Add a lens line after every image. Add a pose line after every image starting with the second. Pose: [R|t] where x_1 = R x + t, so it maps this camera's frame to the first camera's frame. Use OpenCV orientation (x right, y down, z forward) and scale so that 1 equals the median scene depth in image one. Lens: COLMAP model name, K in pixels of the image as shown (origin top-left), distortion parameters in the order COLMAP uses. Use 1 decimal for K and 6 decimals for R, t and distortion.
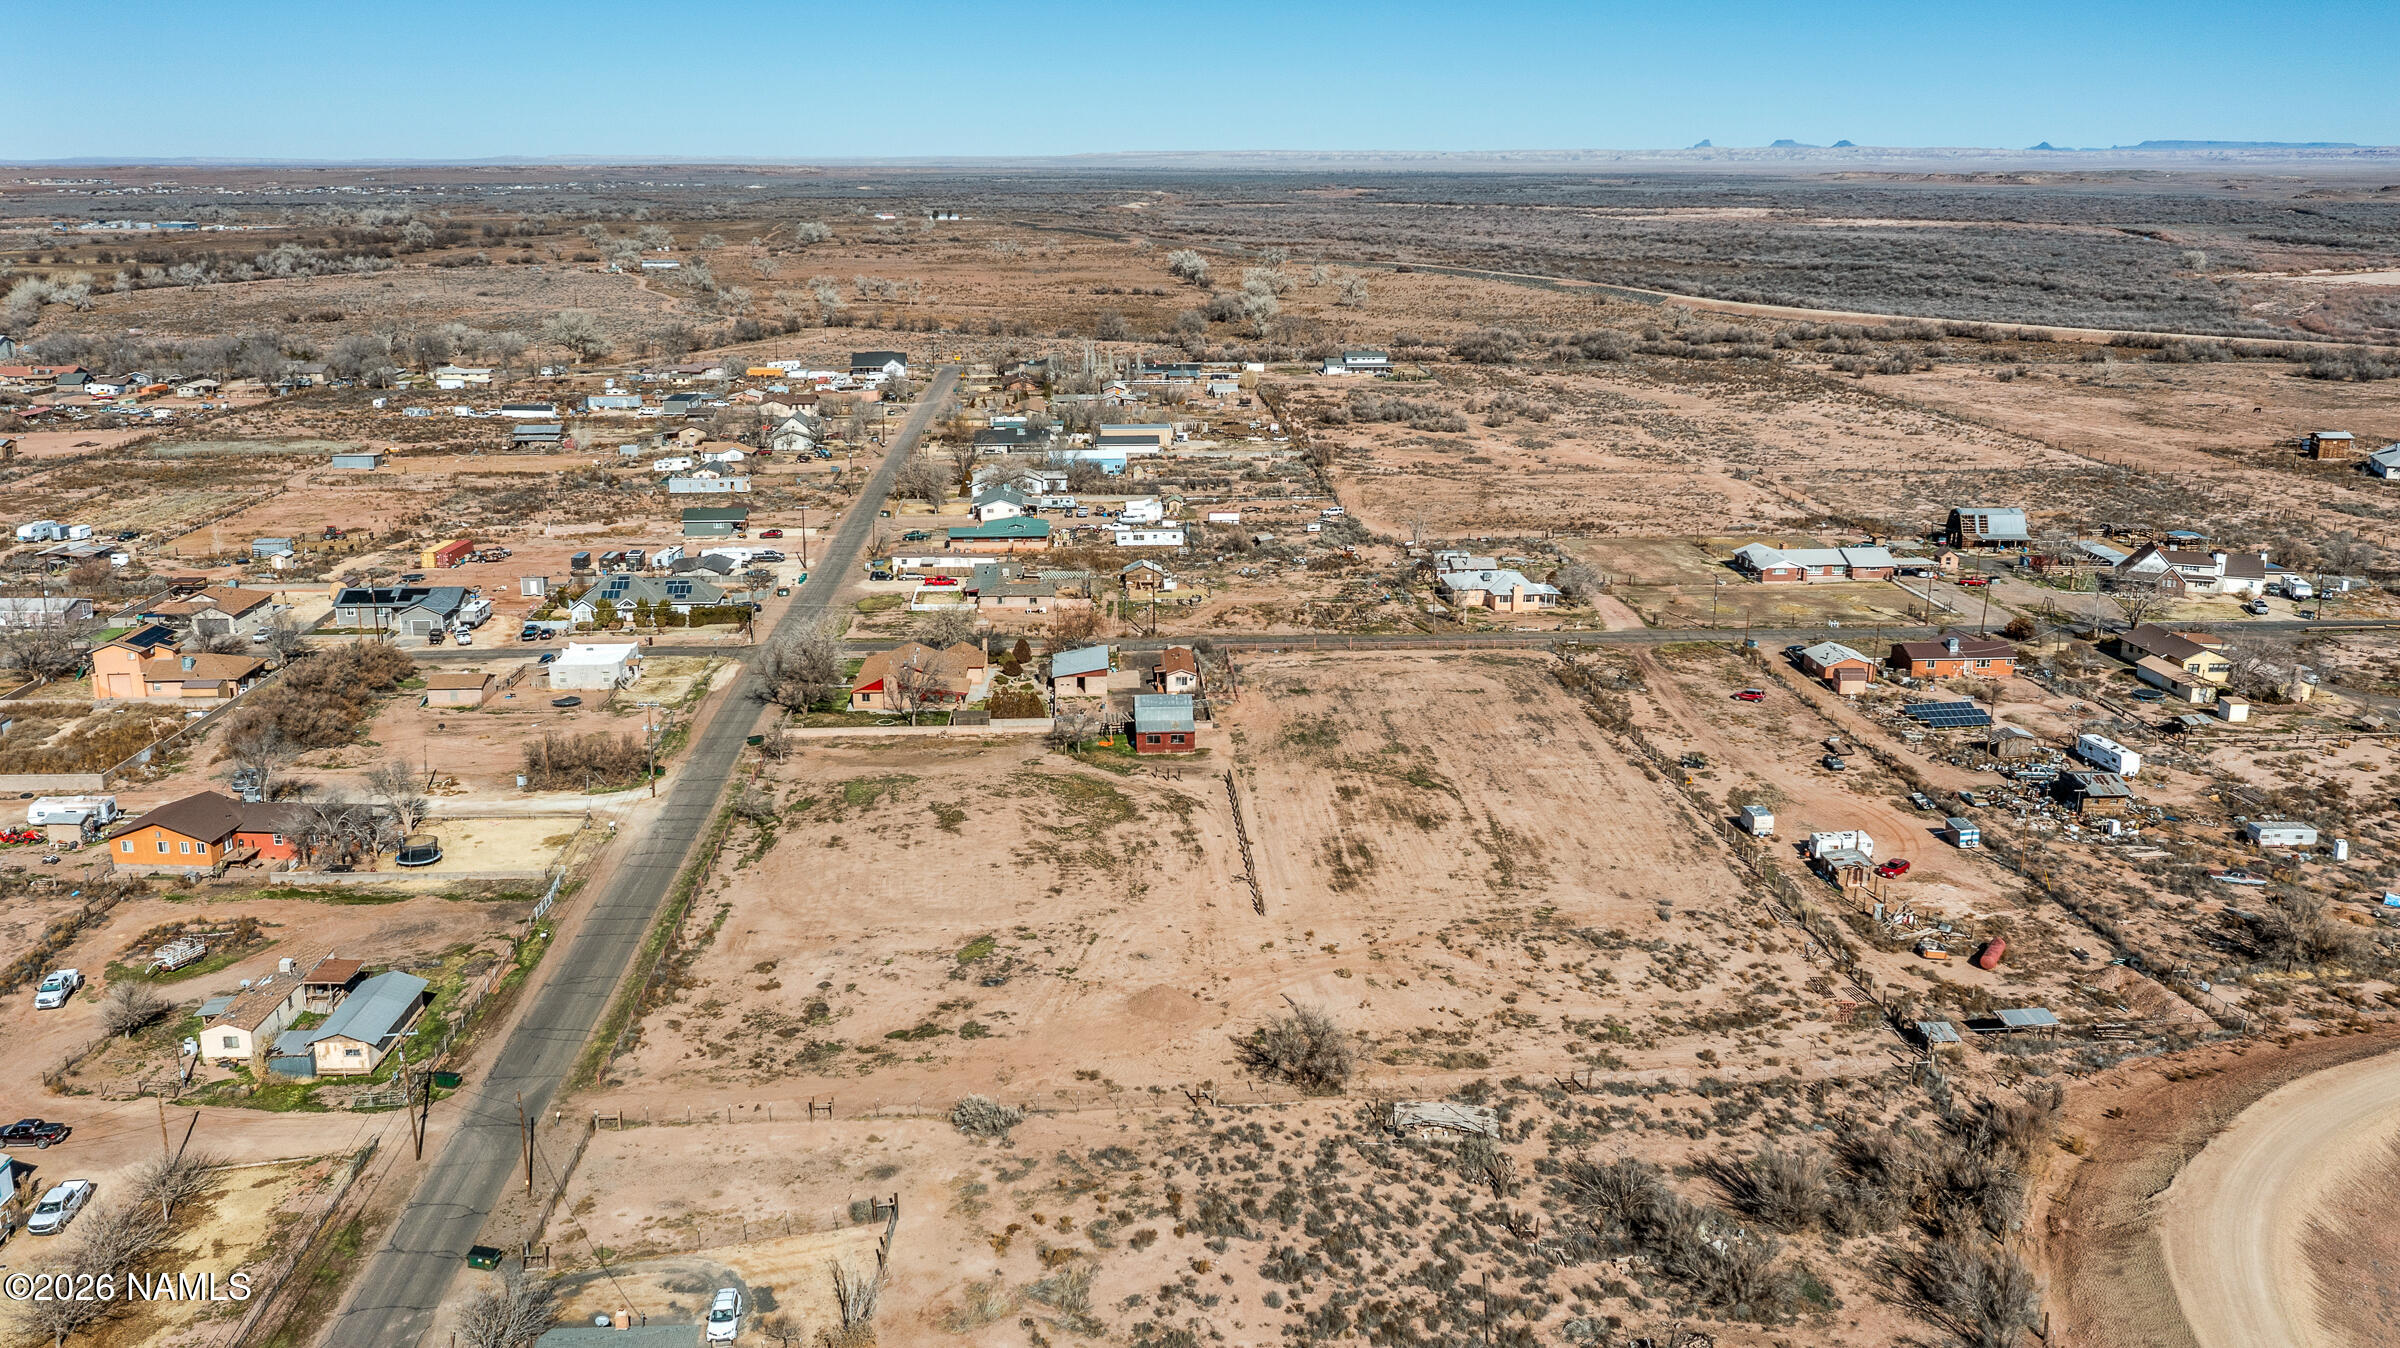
lens RADIAL K [[1886.5, 0, 1185.8], [0, 1886.5, 684.2], [0, 0, 1]] dist [-0.007192, 0.000485]
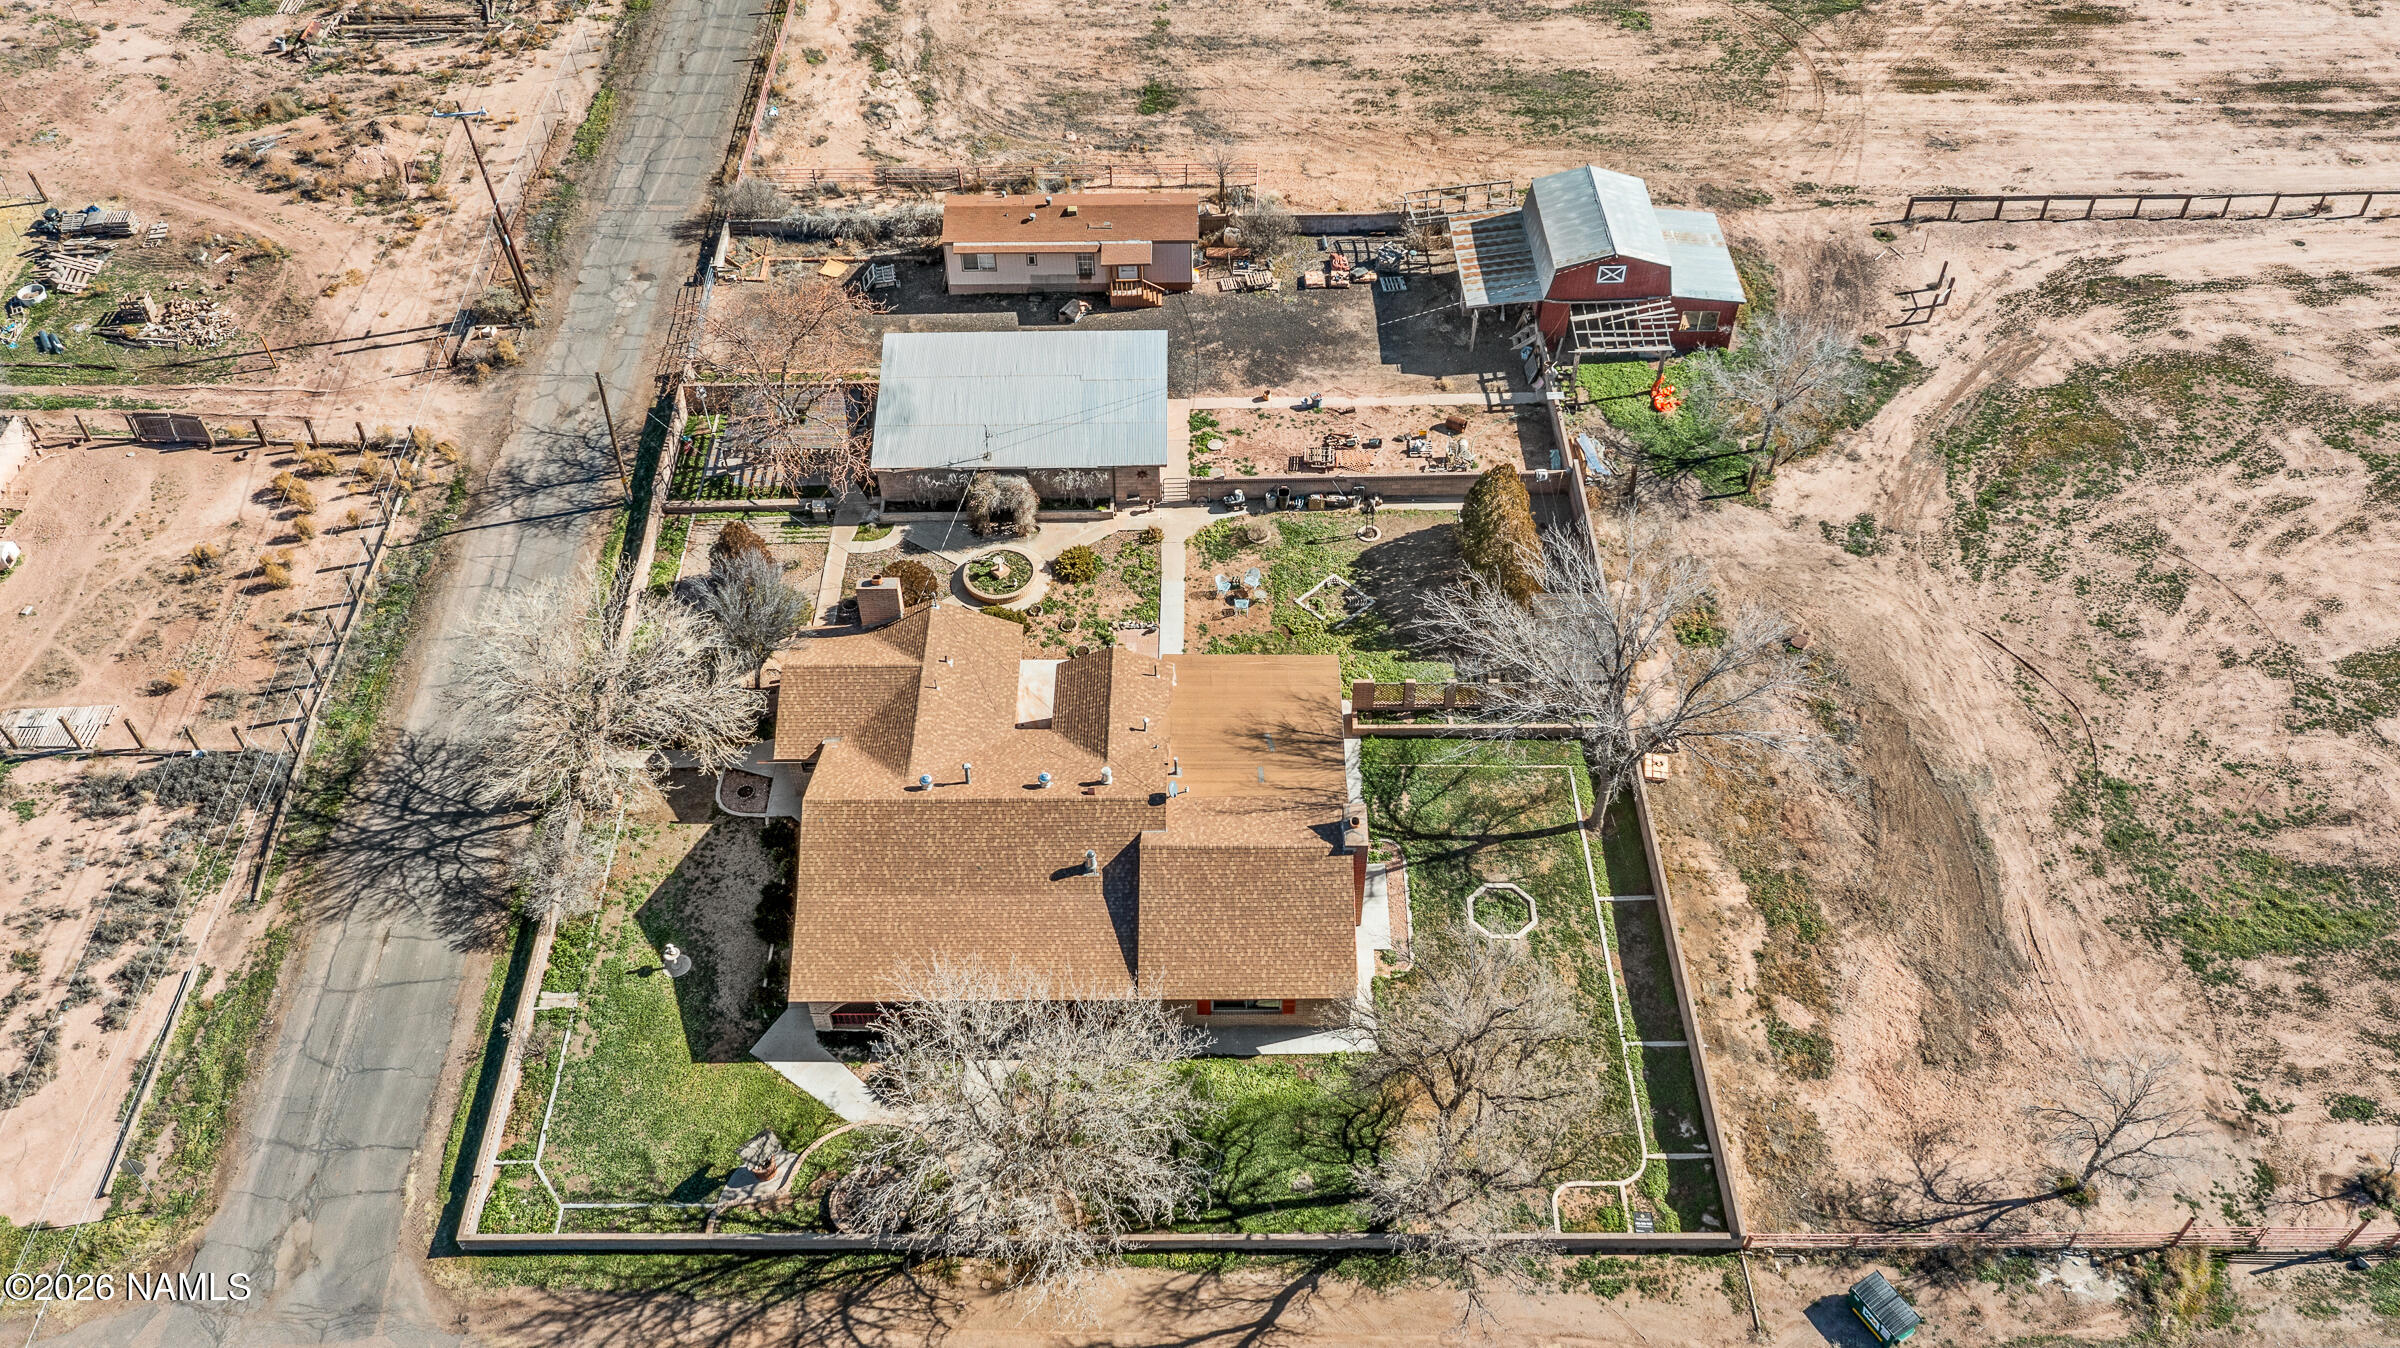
lens RADIAL K [[1886.5, 0, 1214.9], [0, 1886.5, 673.2], [0, 0, 1]] dist [-0.007192, 0.000485]
pose [[0.047143, -0.731944, 0.679732, -0.346958], [0.278474, 0.663141, 0.694764, -0.219532], [-0.959286, 0.156535, 0.235090, 1.051780]]
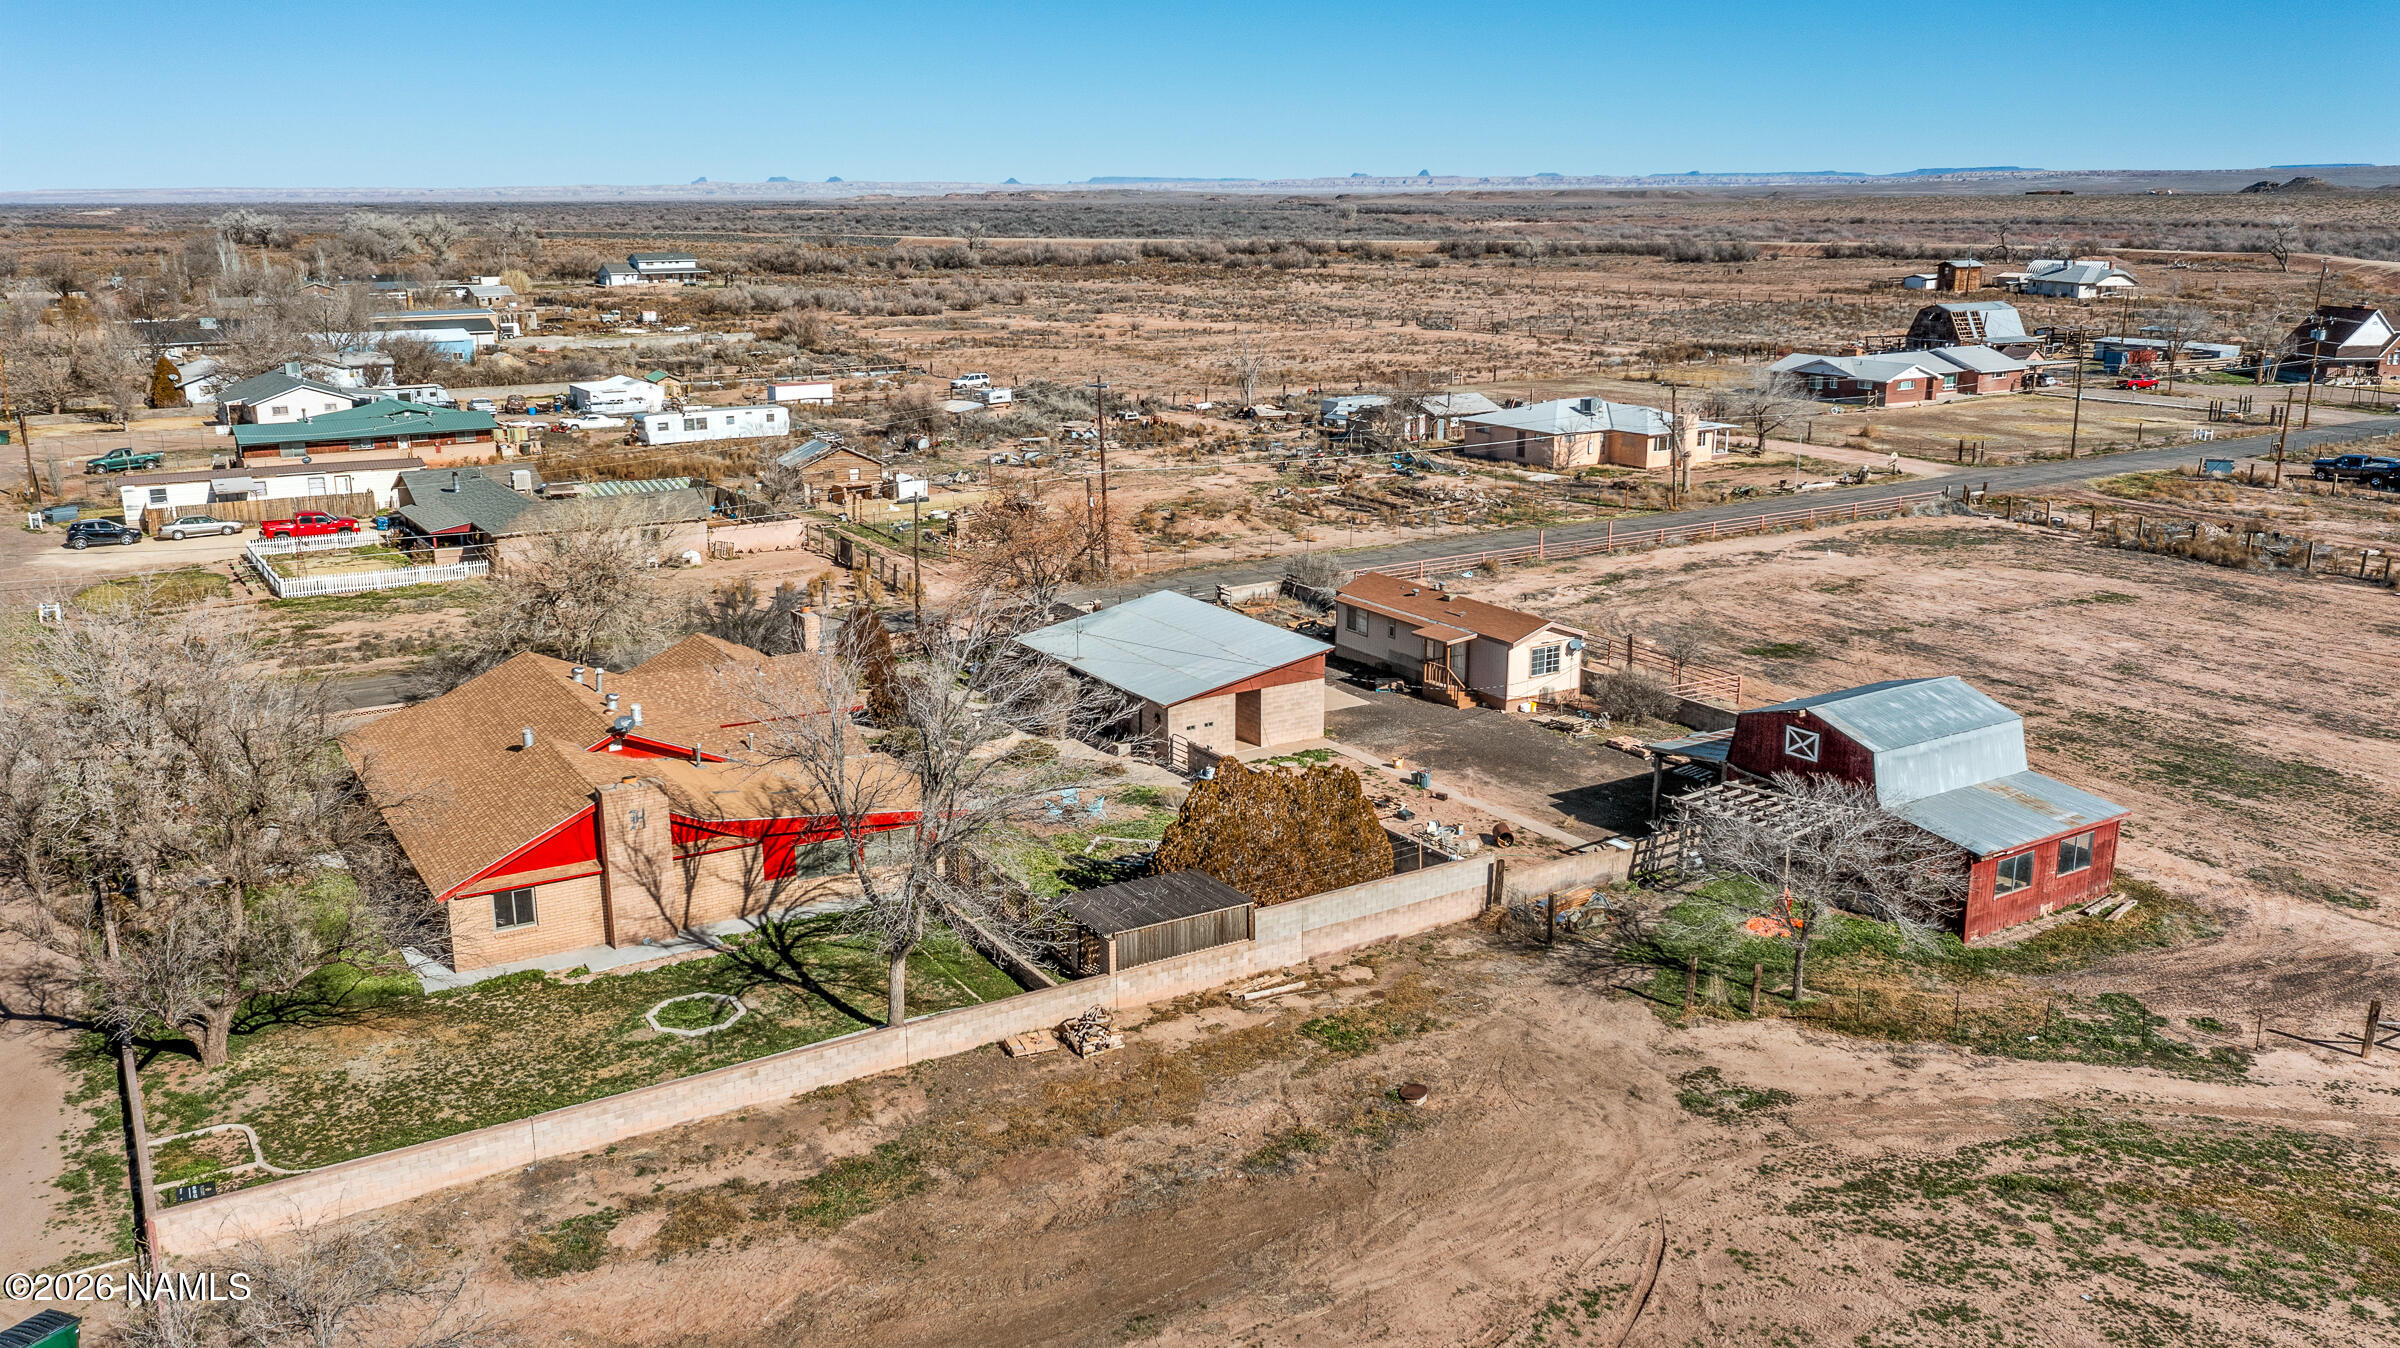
lens RADIAL K [[1886.5, 0, 1195.8], [0, 1886.5, 676.7], [0, 0, 1]] dist [-0.007192, 0.000485]
pose [[0.874846, -0.124830, 0.468040, -0.218443], [0.134674, 0.990811, 0.012528, -0.011736], [-0.465303, 0.052073, 0.883619, 0.864511]]
